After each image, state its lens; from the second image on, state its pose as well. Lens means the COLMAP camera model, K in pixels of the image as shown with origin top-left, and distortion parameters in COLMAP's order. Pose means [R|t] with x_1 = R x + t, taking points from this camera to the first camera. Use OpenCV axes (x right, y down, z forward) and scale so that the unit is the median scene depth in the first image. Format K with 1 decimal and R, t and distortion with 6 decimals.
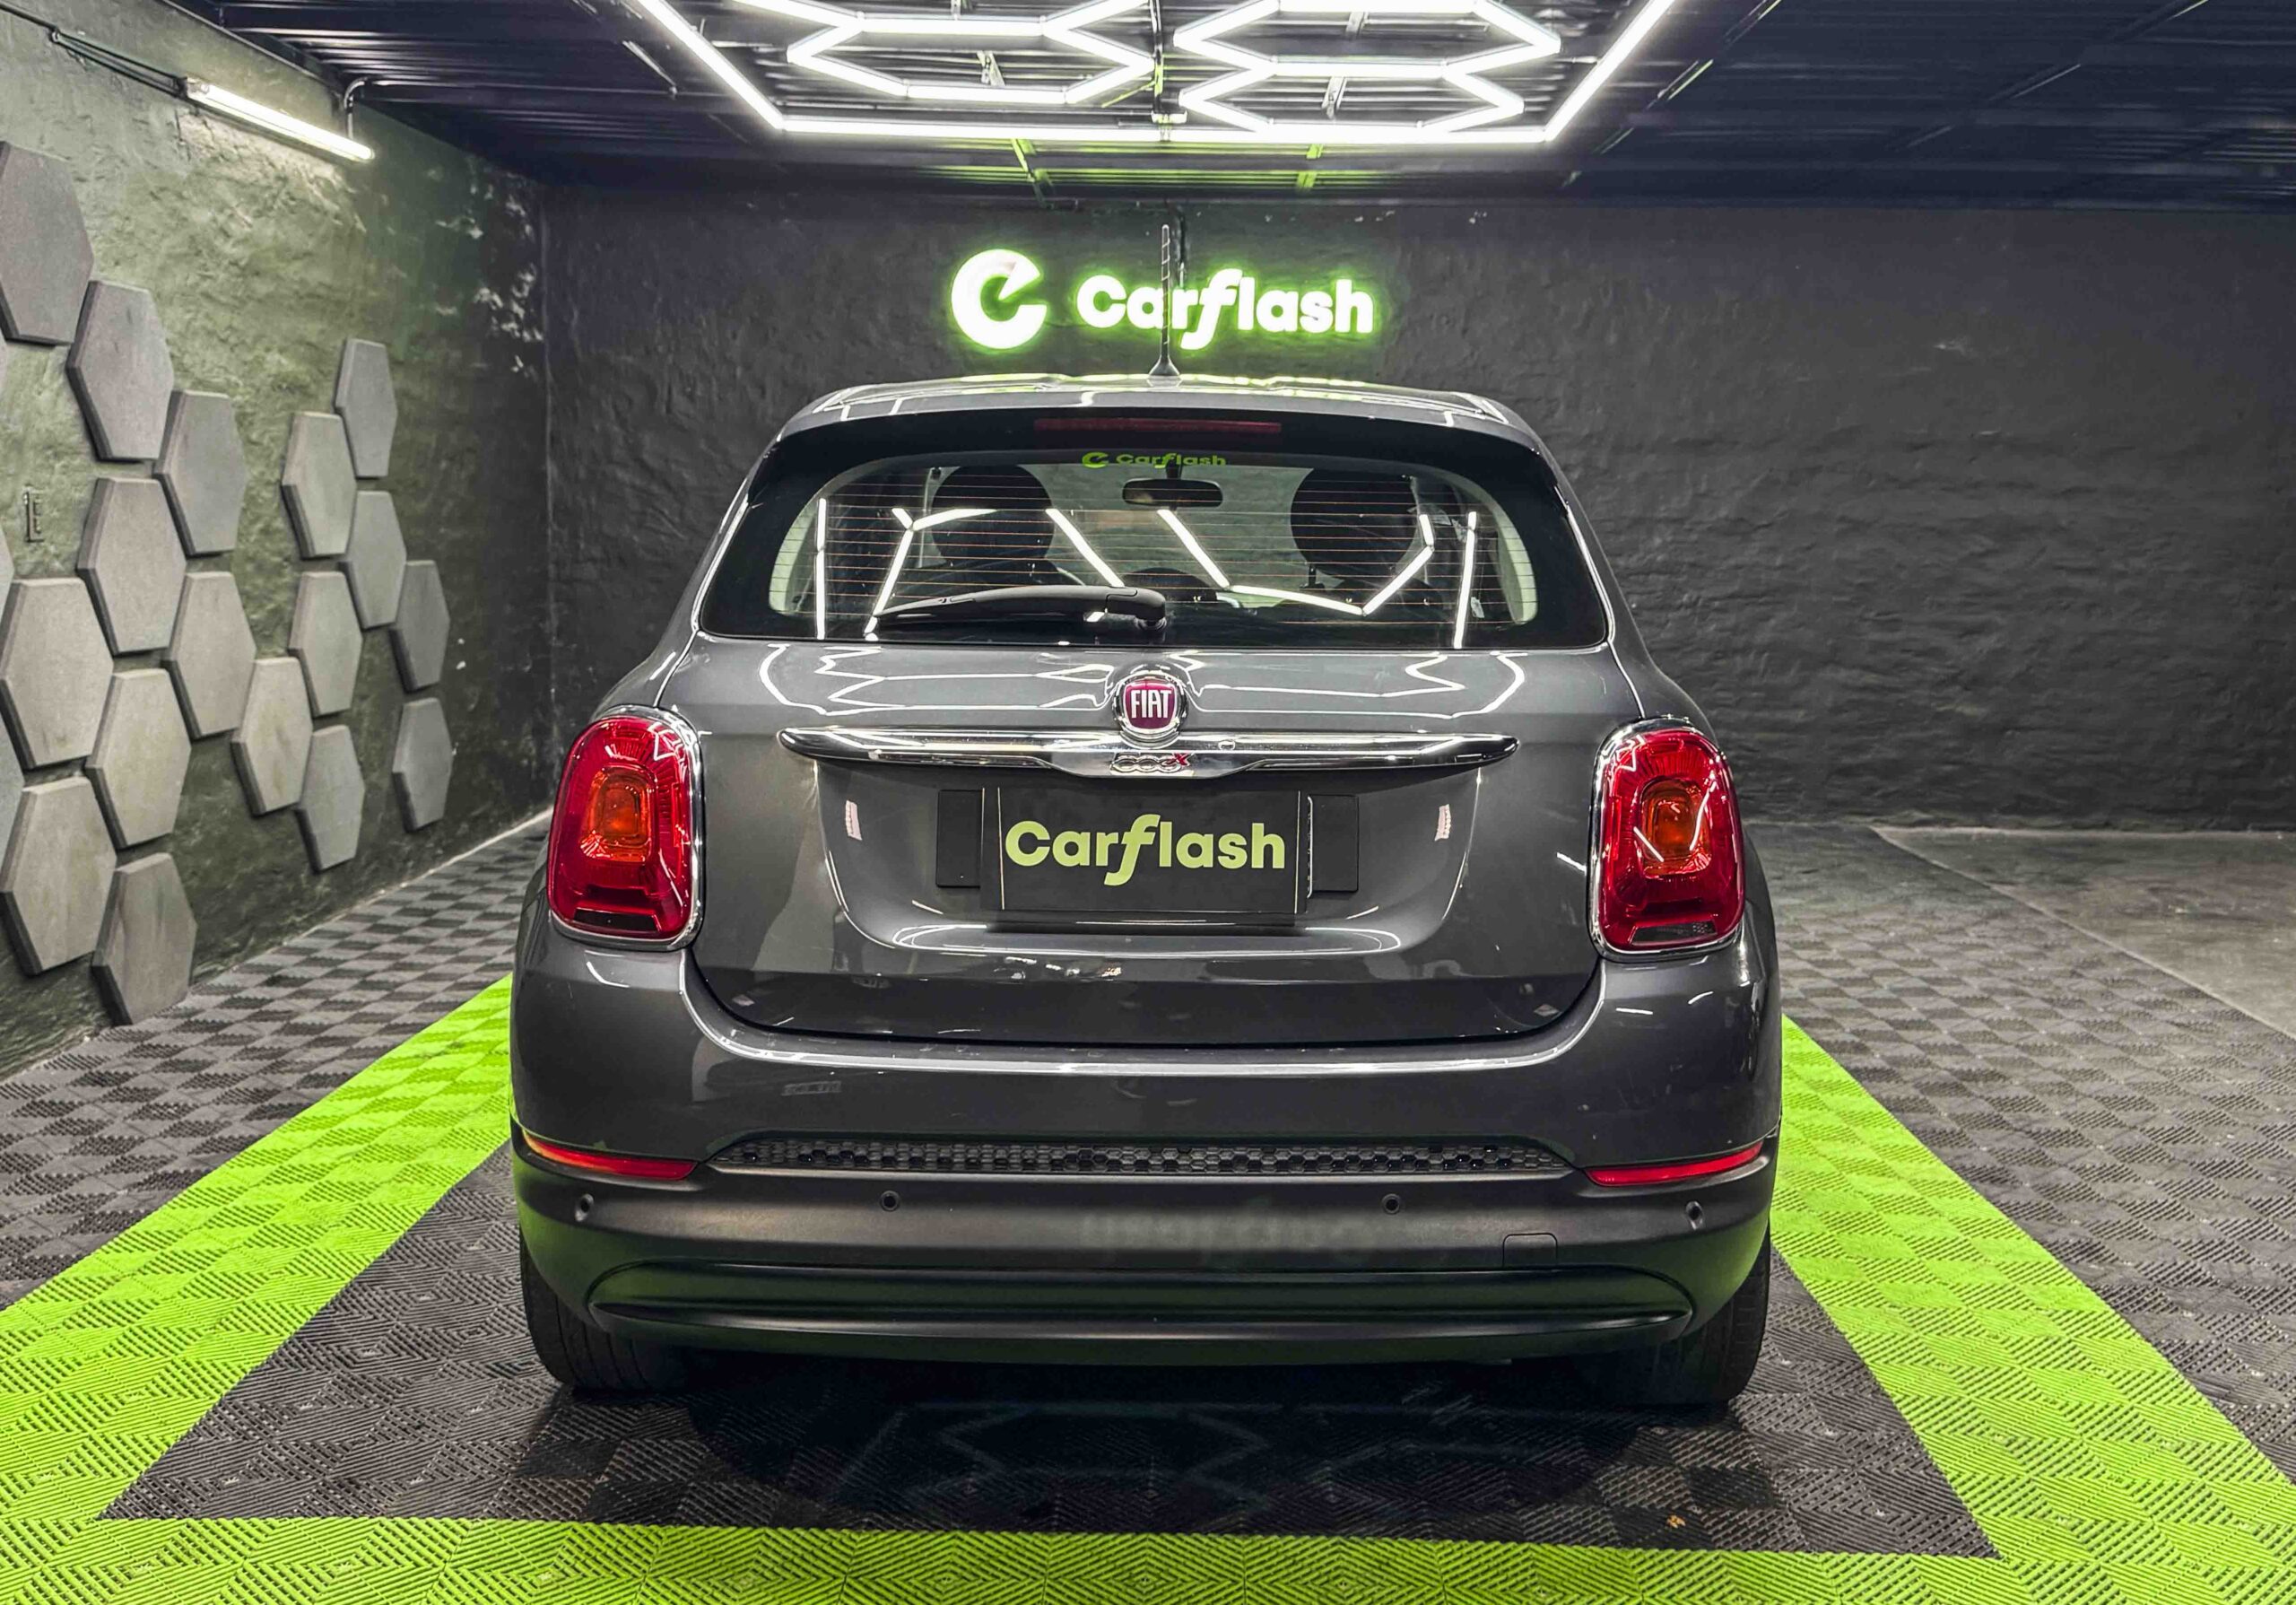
lens RADIAL K [[2164.7, 0, 1225.8], [0, 2164.7, 771.4], [0, 0, 1]] dist [0.065612, -0.125369]
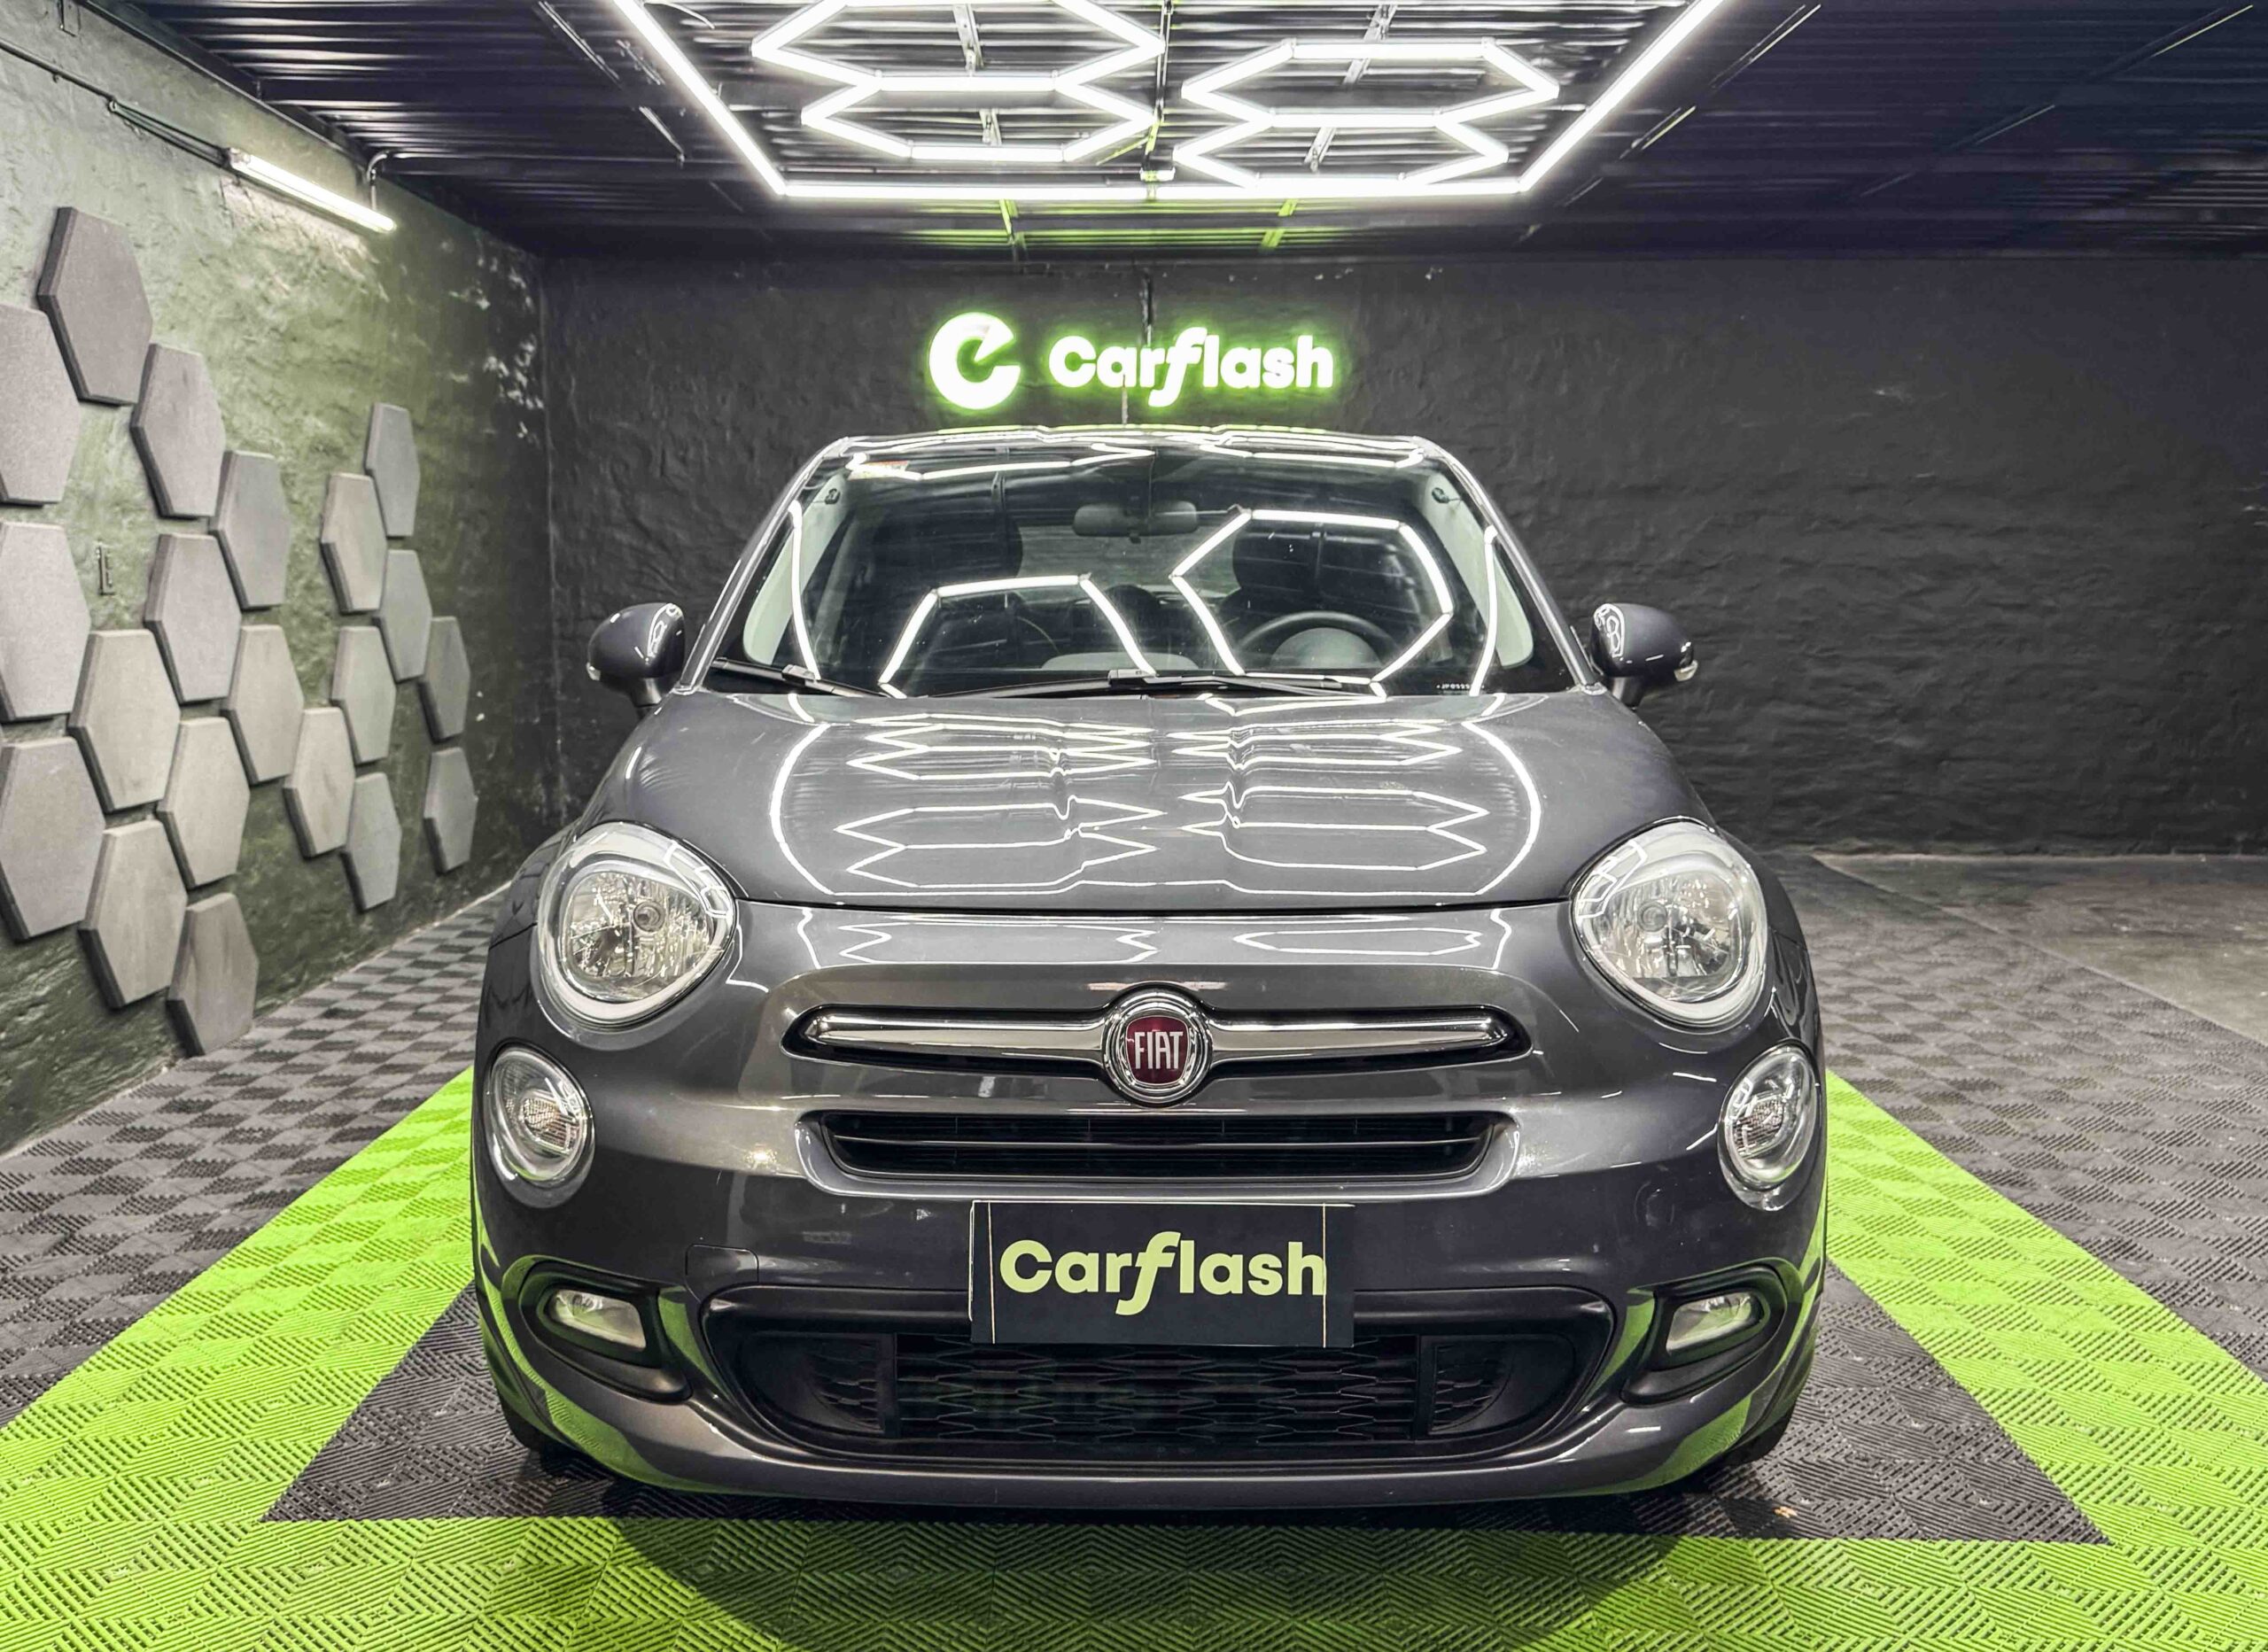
lens RADIAL K [[2023.0, 0, 1101.1], [0, 2023.0, 883.3], [0, 0, 1]] dist [0.048940, -0.081422]
pose [[0.999820, -0.012208, -0.014555, -0.047315], [0.012647, 0.999455, 0.030477, 0.007430], [0.014175, -0.030656, 0.999429, 0.023086]]
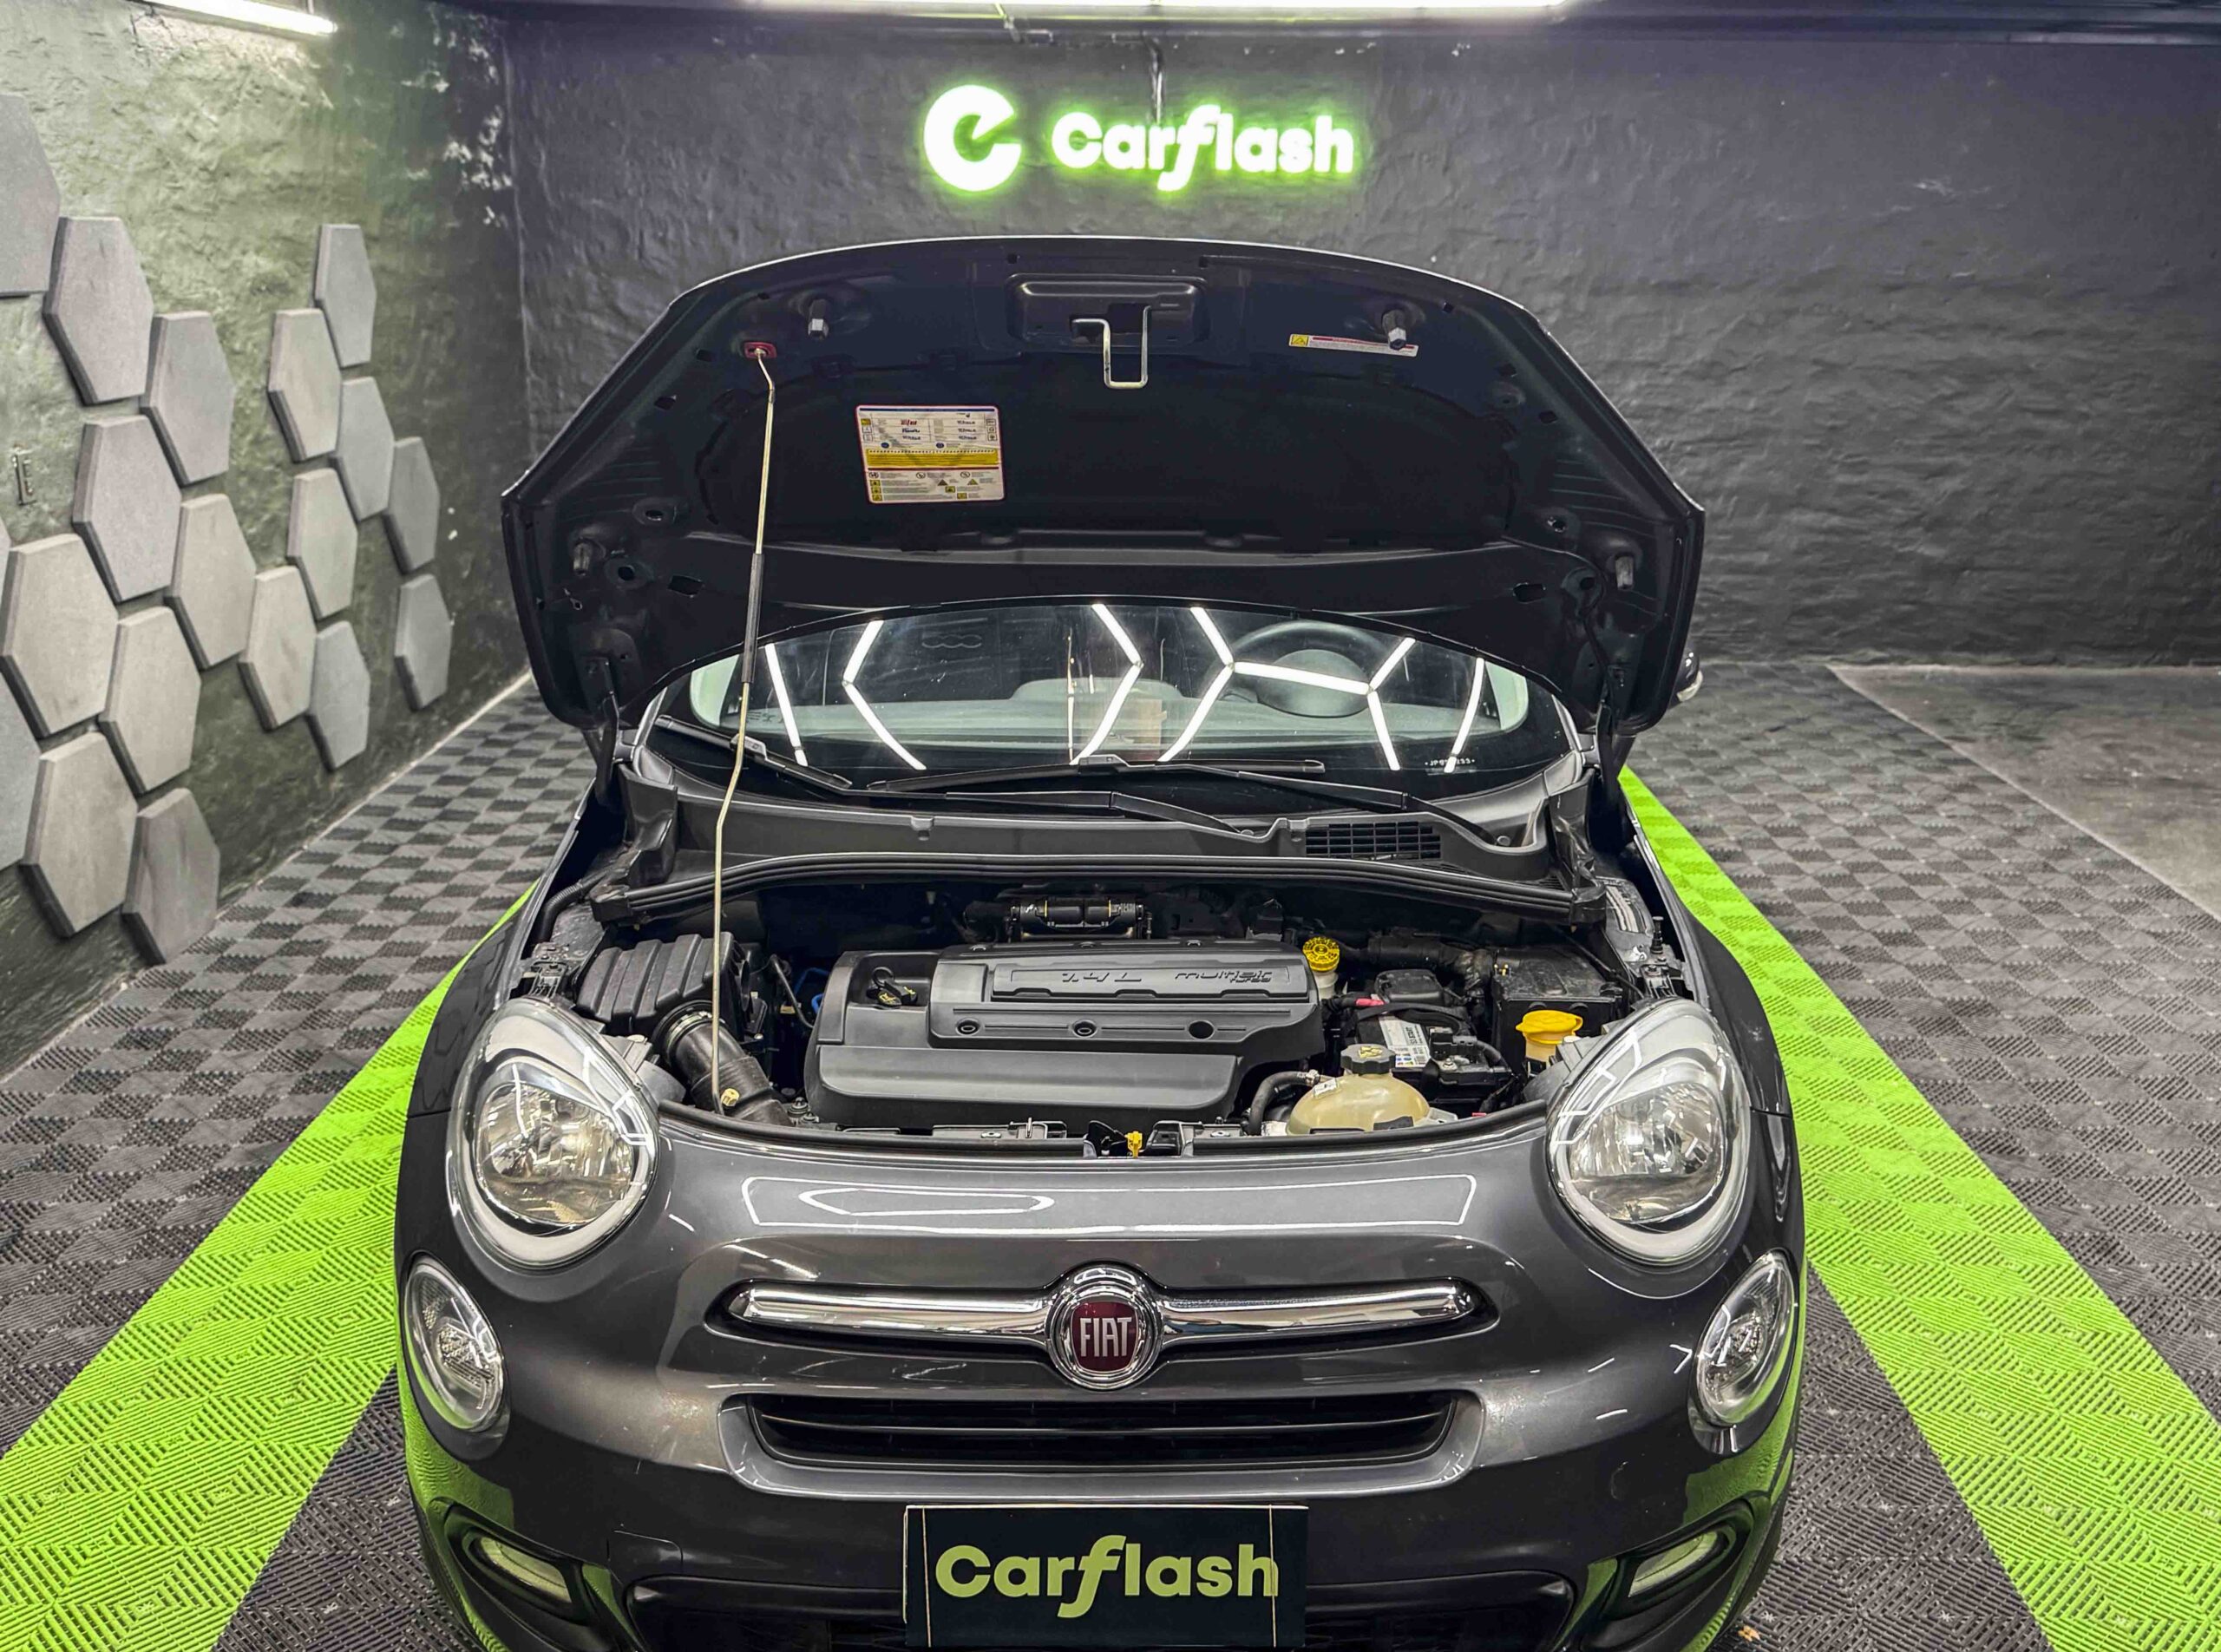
lens RADIAL K [[2037.0, 0, 1179.6], [0, 2037.0, 811.5], [0, 0, 1]] dist [0.005532, -0.004437]
pose [[0.999918, -0.006191, 0.011210, -0.033711], [0.004327, 0.987231, 0.159234, -0.092016], [-0.012053, -0.159172, 0.987177, 0.057543]]
